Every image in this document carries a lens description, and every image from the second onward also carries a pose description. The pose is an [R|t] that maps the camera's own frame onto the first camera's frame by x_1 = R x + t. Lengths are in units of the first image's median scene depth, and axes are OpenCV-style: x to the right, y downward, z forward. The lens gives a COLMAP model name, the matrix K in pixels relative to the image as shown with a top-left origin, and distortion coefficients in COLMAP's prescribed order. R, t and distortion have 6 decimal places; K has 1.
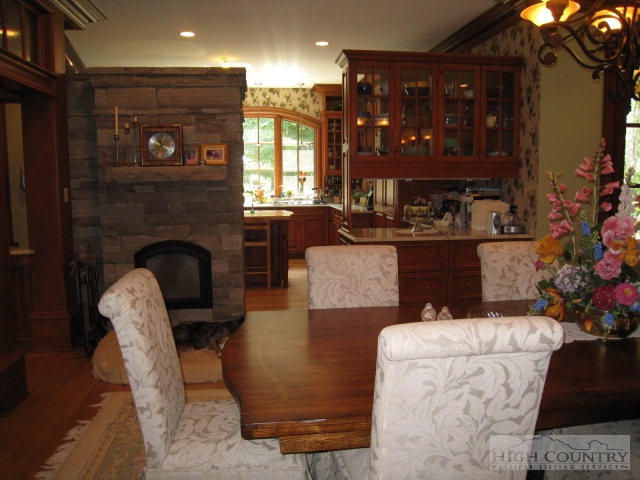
lens RADIAL K [[514.3, 0, 320.0], [0, 514.3, 240.0], [0, 0, 1]] dist [-0.171788, 0.104310]
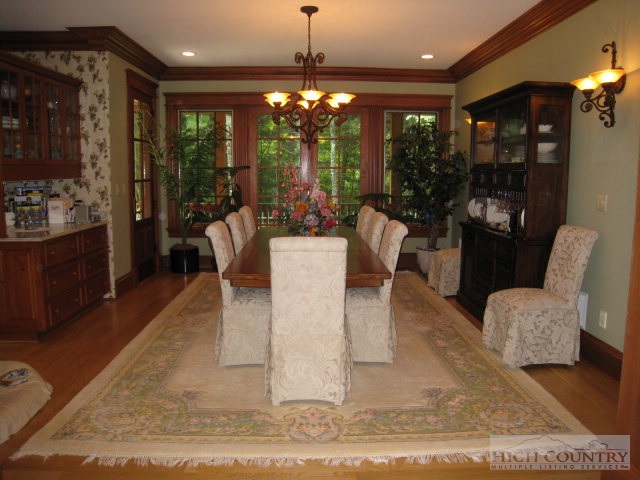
lens RADIAL K [[514.3, 0, 320.0], [0, 514.3, 240.0], [0, 0, 1]] dist [-0.171788, 0.104310]
pose [[0.111044, -0.121998, 0.986299, -0.788564], [0.123680, 0.986418, 0.108088, -0.032128], [-0.986090, 0.109983, 0.124624, 0.288923]]
